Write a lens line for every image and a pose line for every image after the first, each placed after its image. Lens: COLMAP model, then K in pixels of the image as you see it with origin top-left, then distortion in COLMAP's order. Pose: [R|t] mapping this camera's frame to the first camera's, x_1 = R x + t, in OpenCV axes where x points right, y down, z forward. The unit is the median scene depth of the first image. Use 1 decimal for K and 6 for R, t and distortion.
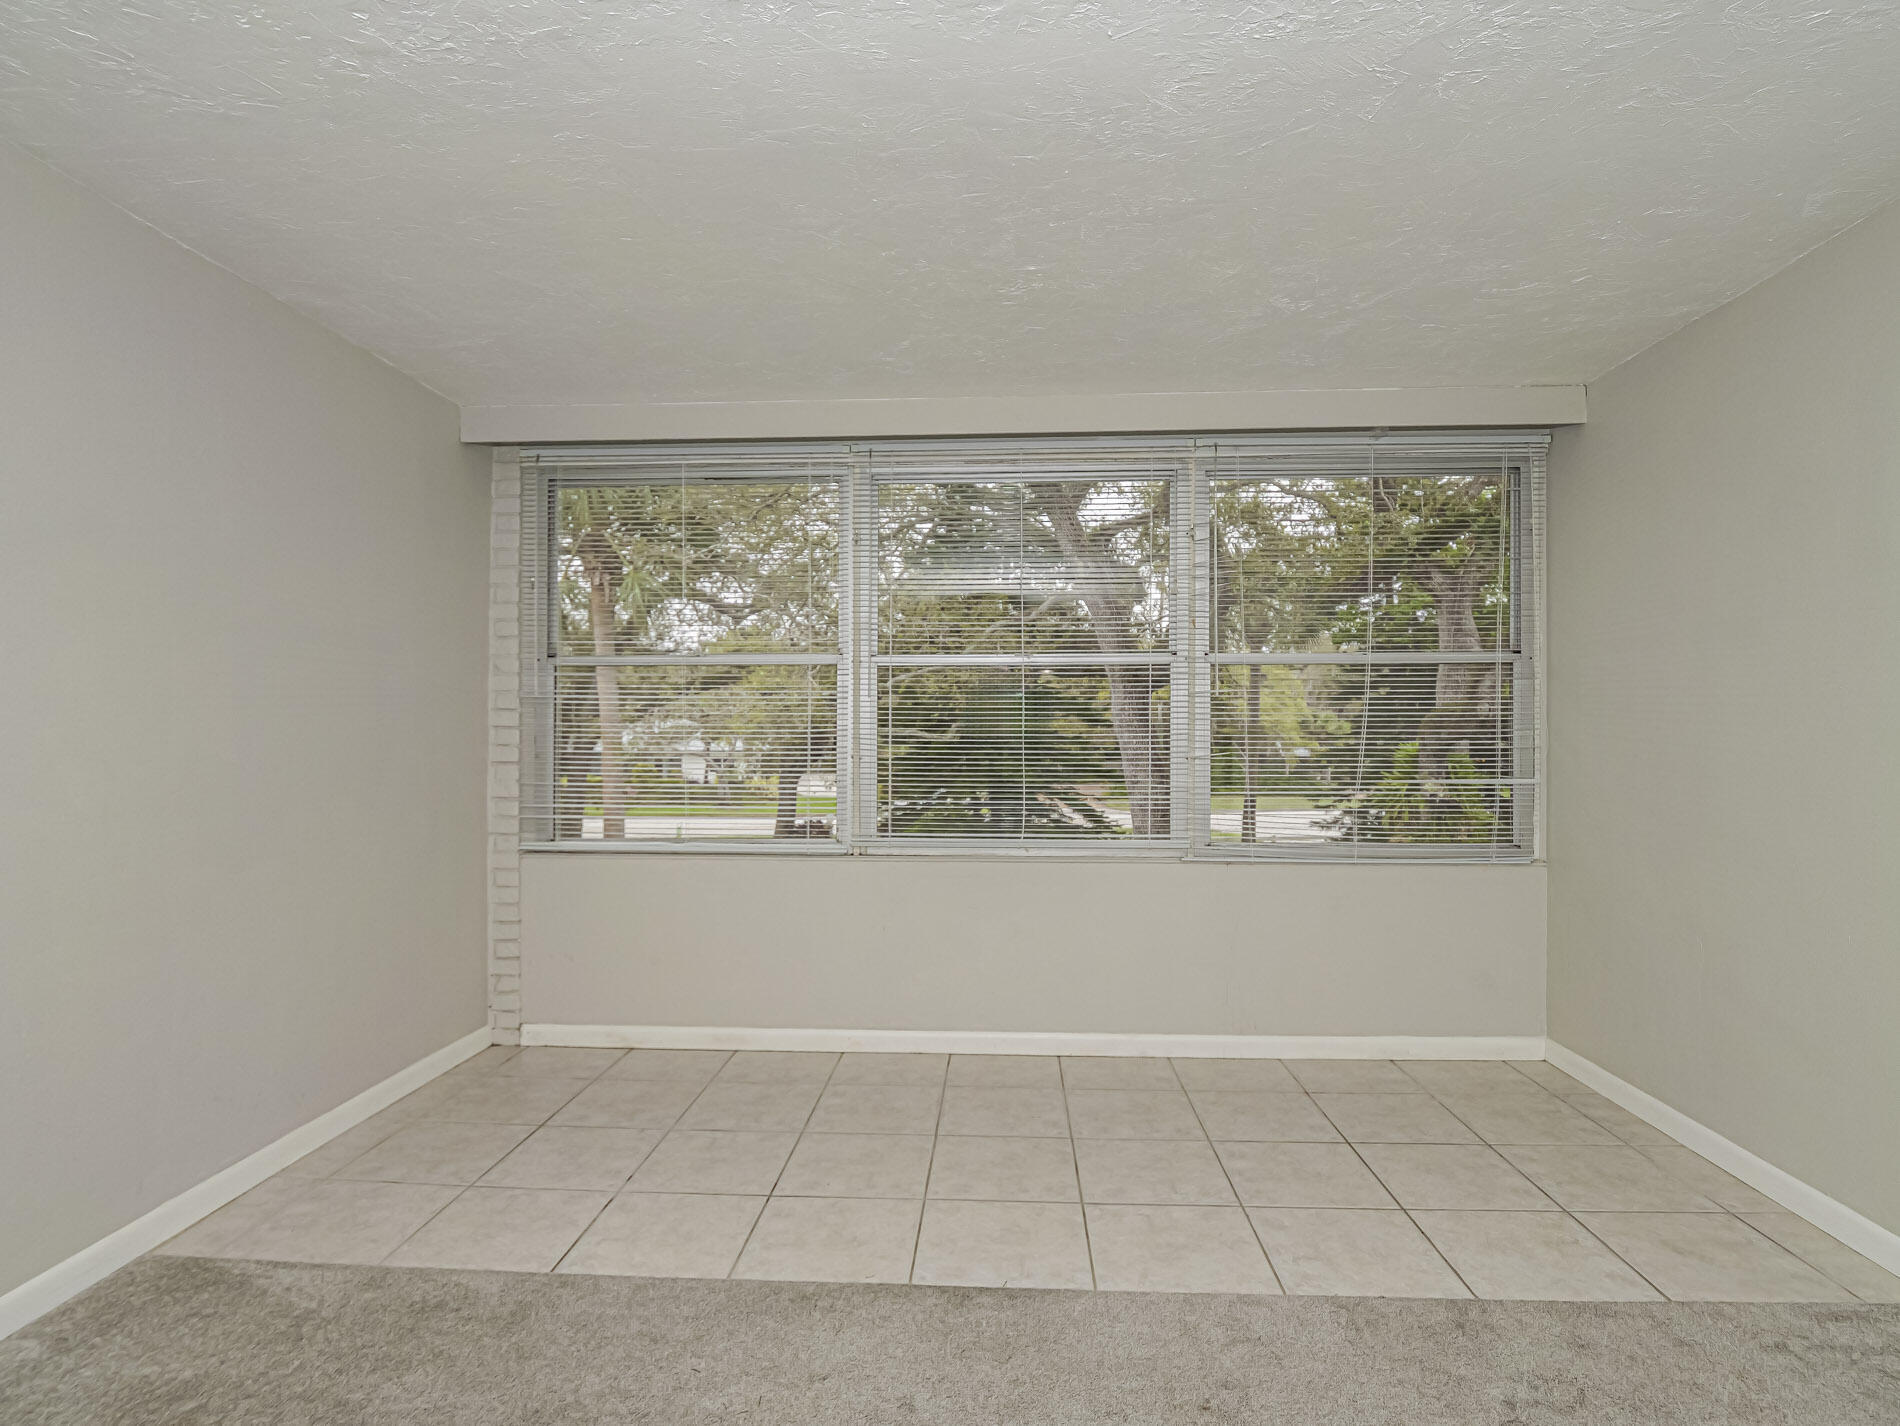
lens RADIAL K [[976.6, 0, 947.7], [0, 976.6, 728.1], [0, 0, 1]] dist [-0.012227, -0.000614]
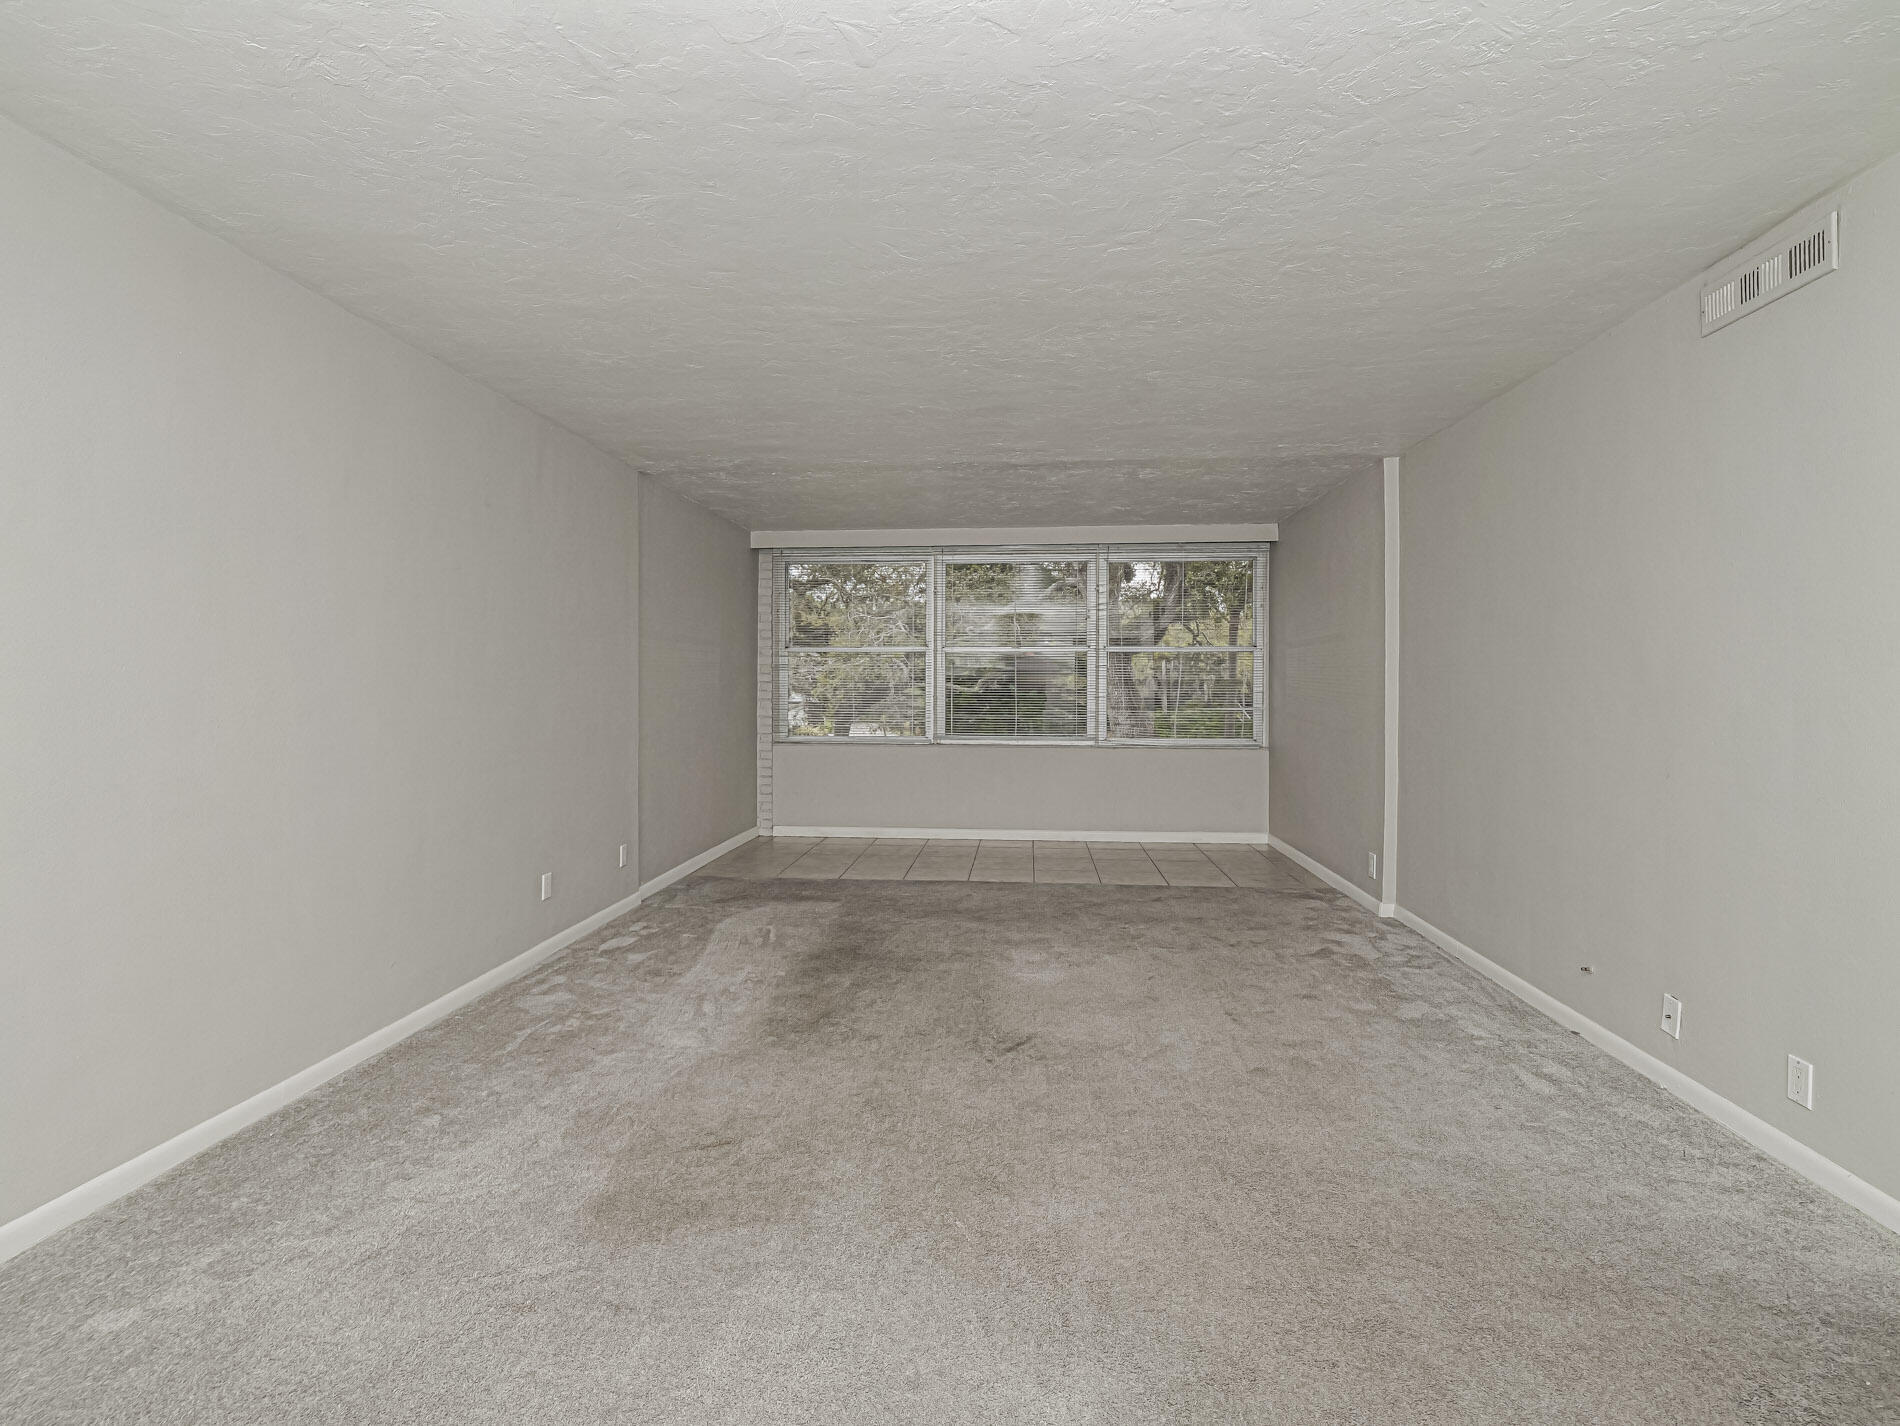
lens RADIAL K [[906.4, 0, 944.8], [0, 906.4, 694.2], [0, 0, 1]] dist [-0.011592, -0.000494]
pose [[0.999572, 0.000401, -0.029244, -0.017033], [-0.000074, 0.999938, 0.011160, 0.003272], [0.029247, -0.011153, 0.999510, -0.935582]]
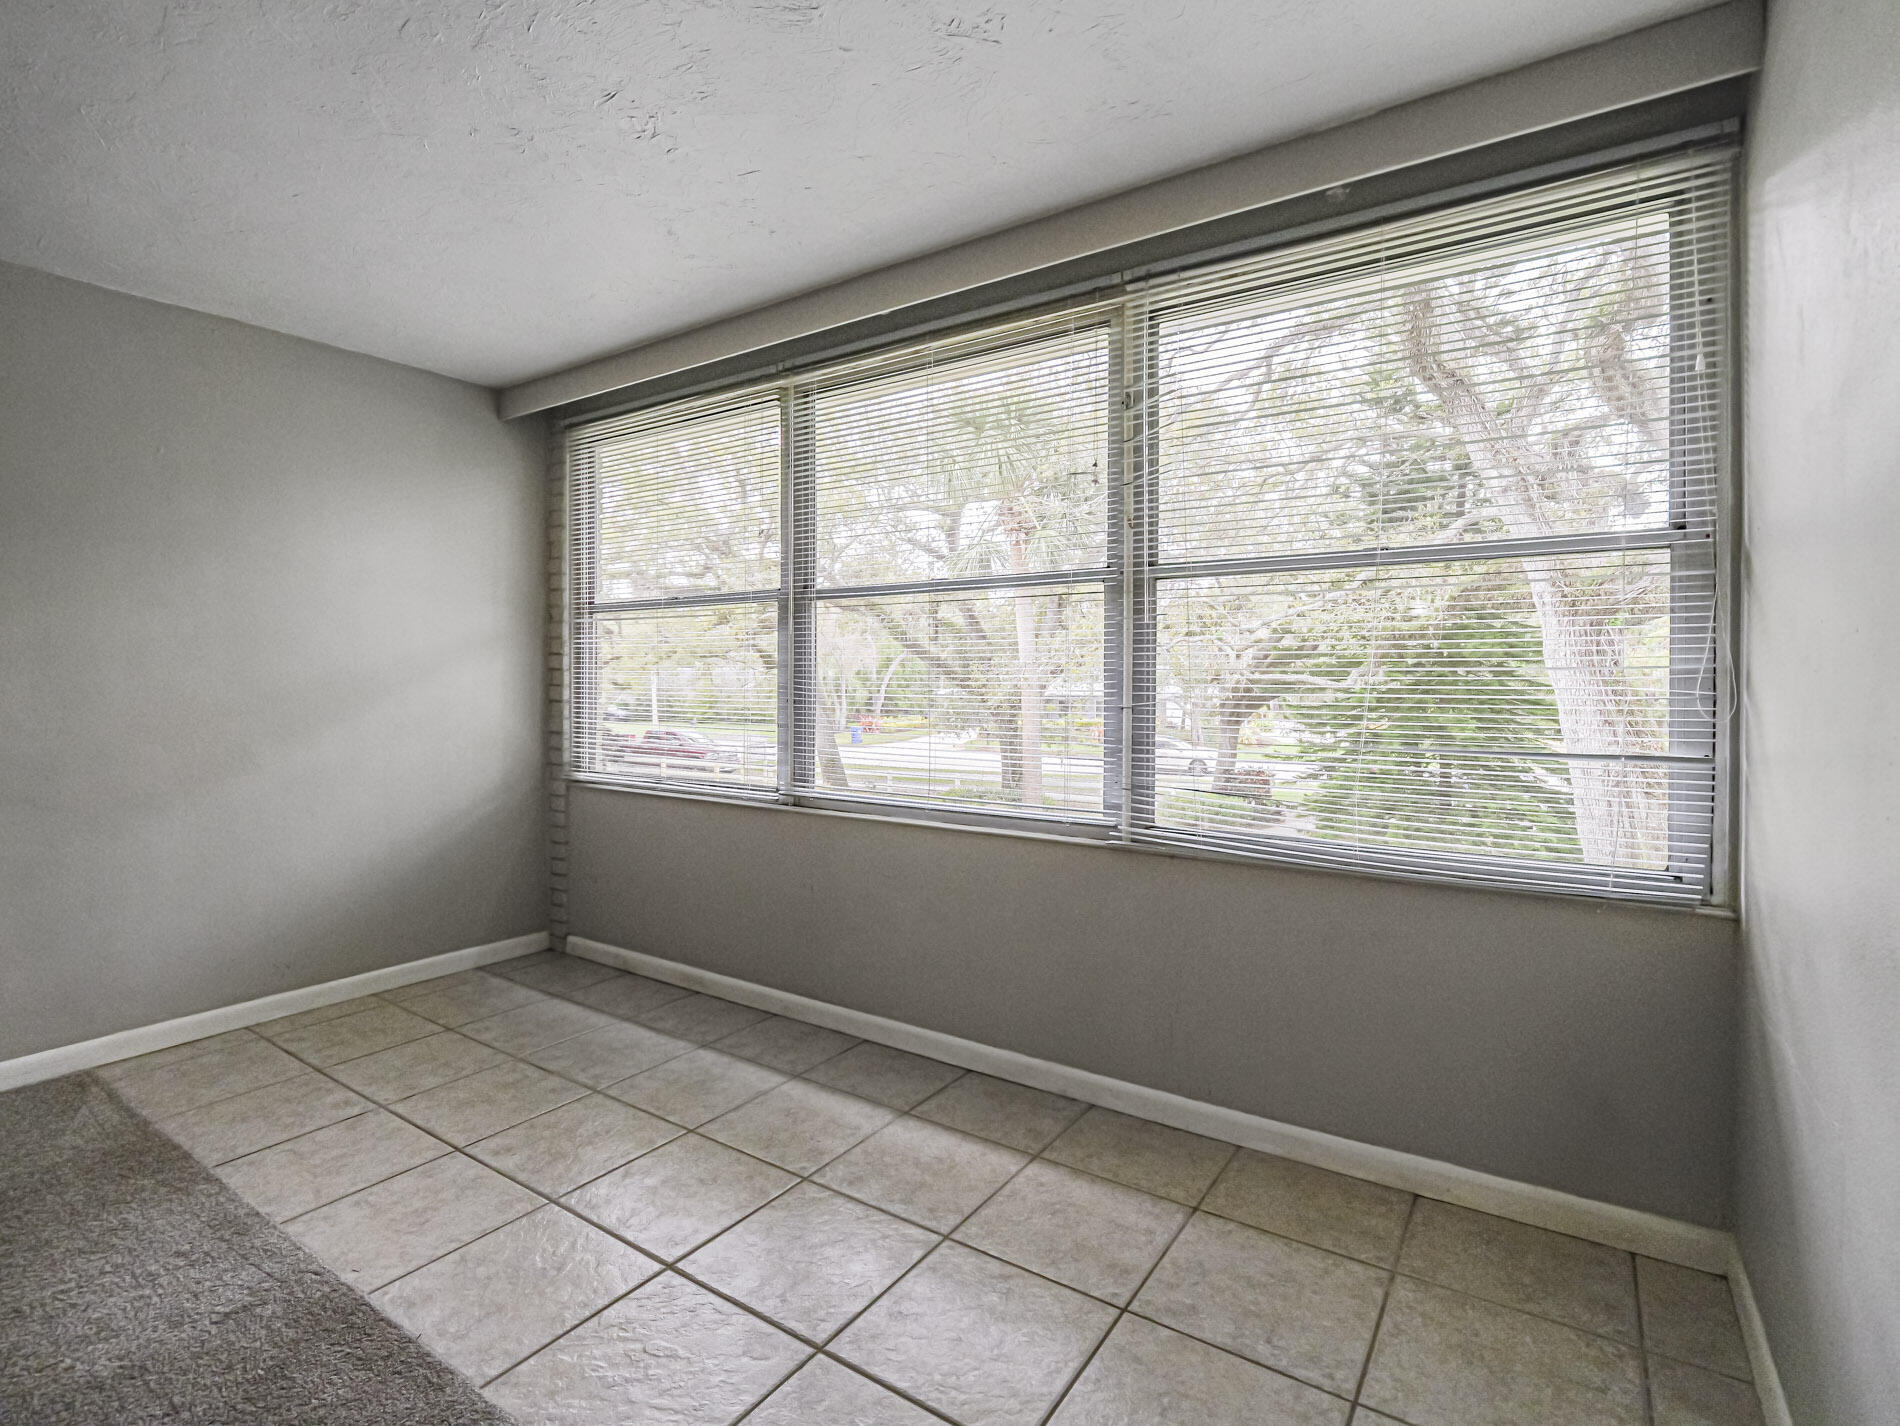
lens RADIAL K [[916.9, 0, 942.6], [0, 916.9, 678.7], [0, 0, 1]] dist [-0.014051, 0.000098]
pose [[0.857217, 0.003086, -0.514945, 0.496303], [-0.001390, 0.999992, 0.003679, 0.006938], [0.514953, -0.002438, 0.857215, 0.342215]]
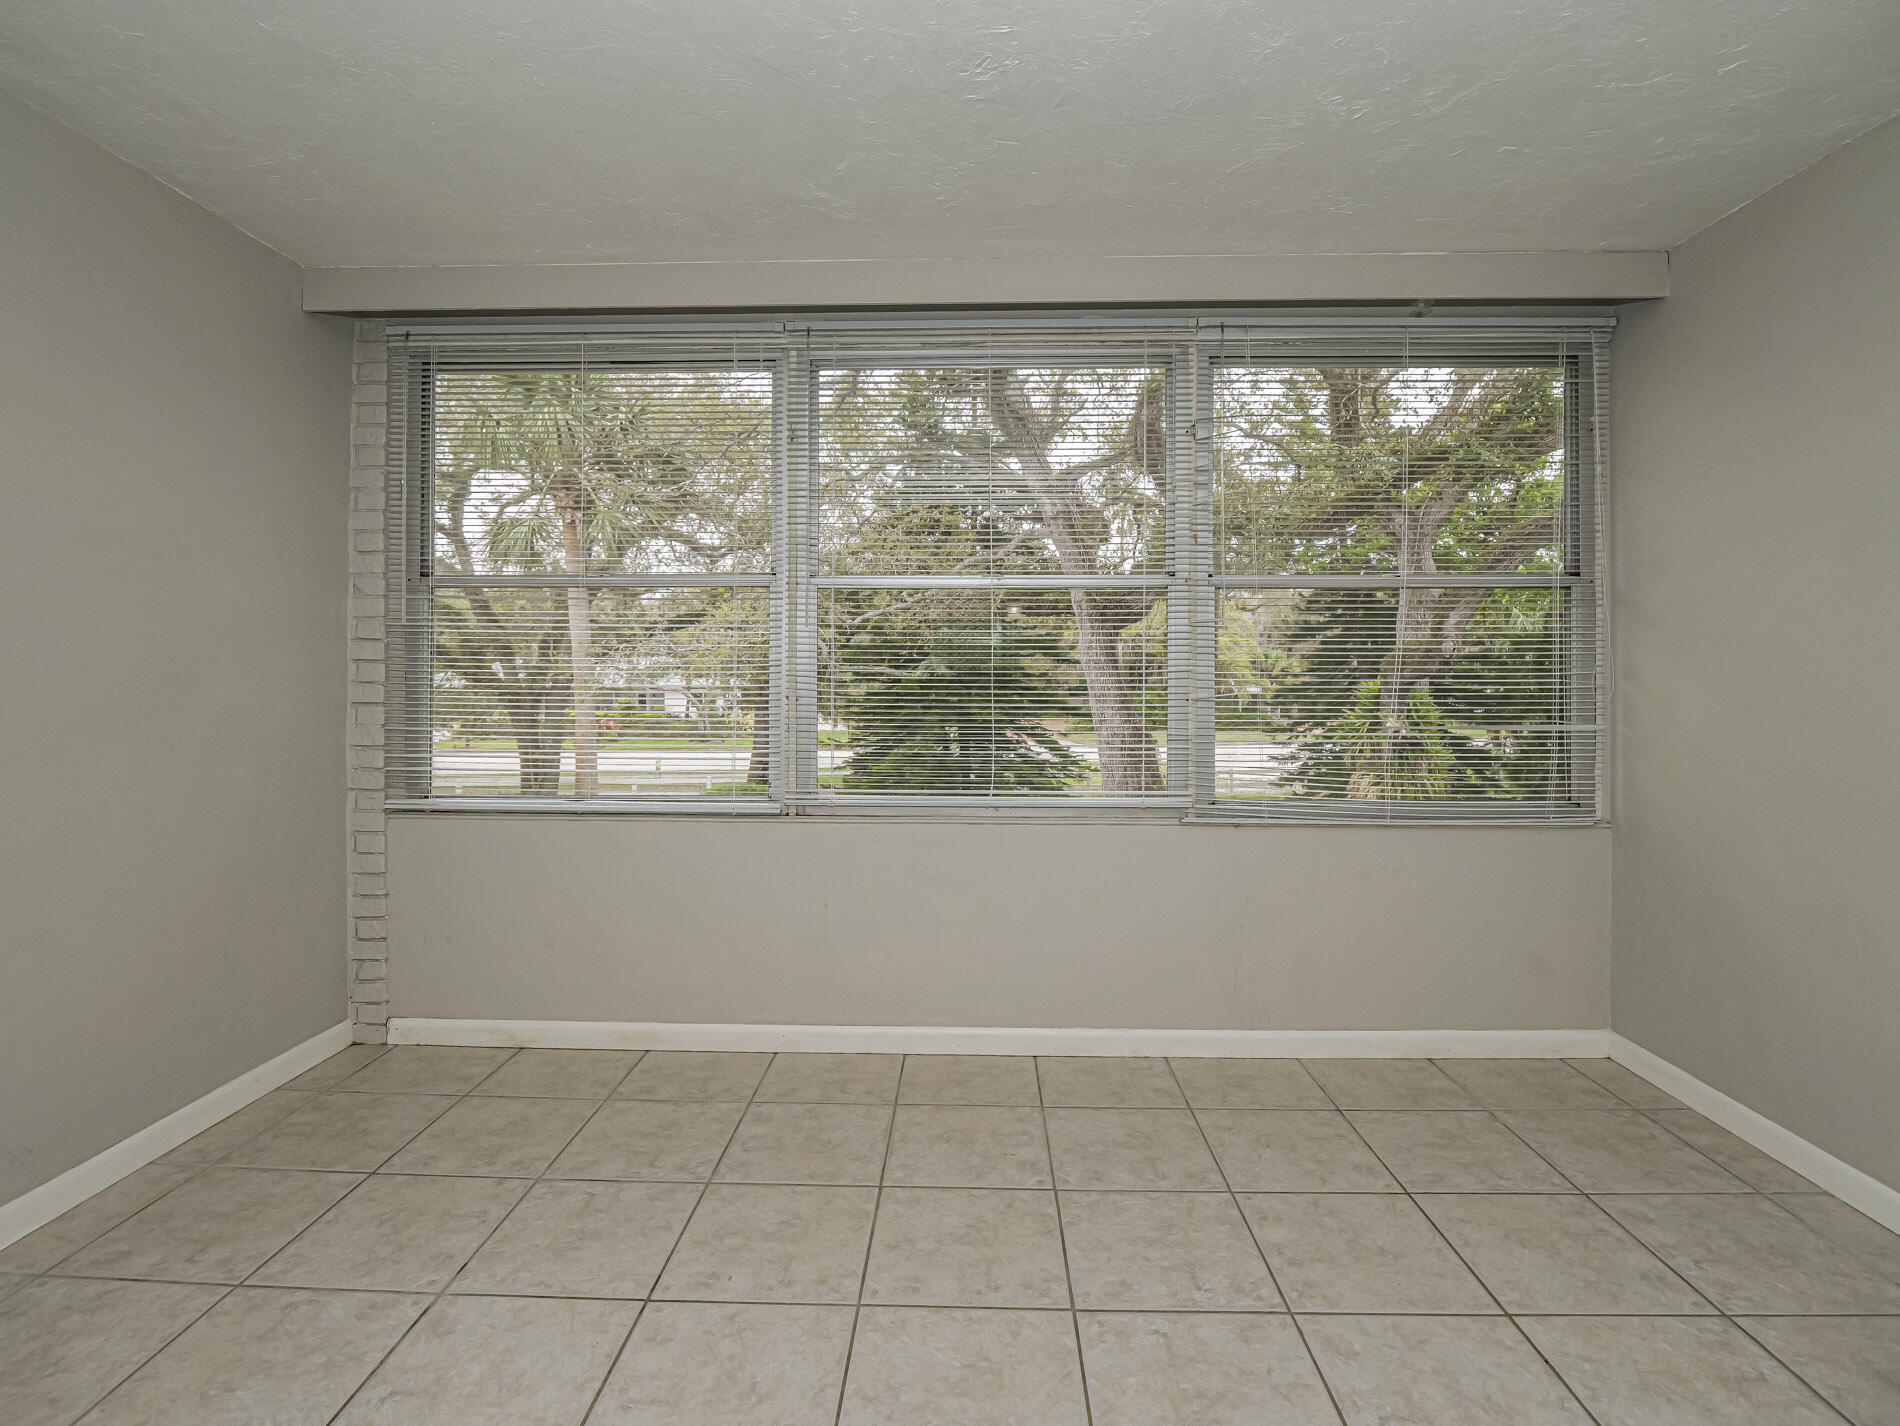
lens RADIAL K [[916.8, 0, 942.2], [0, 916.8, 649.8], [0, 0, 1]] dist [-0.016486, 0.000155]
pose [[0.999705, 0.002269, 0.024178, 0.015357], [-0.001847, 0.999846, -0.017476, 0.002449], [-0.024214, 0.017427, 0.999555, 0.219070]]
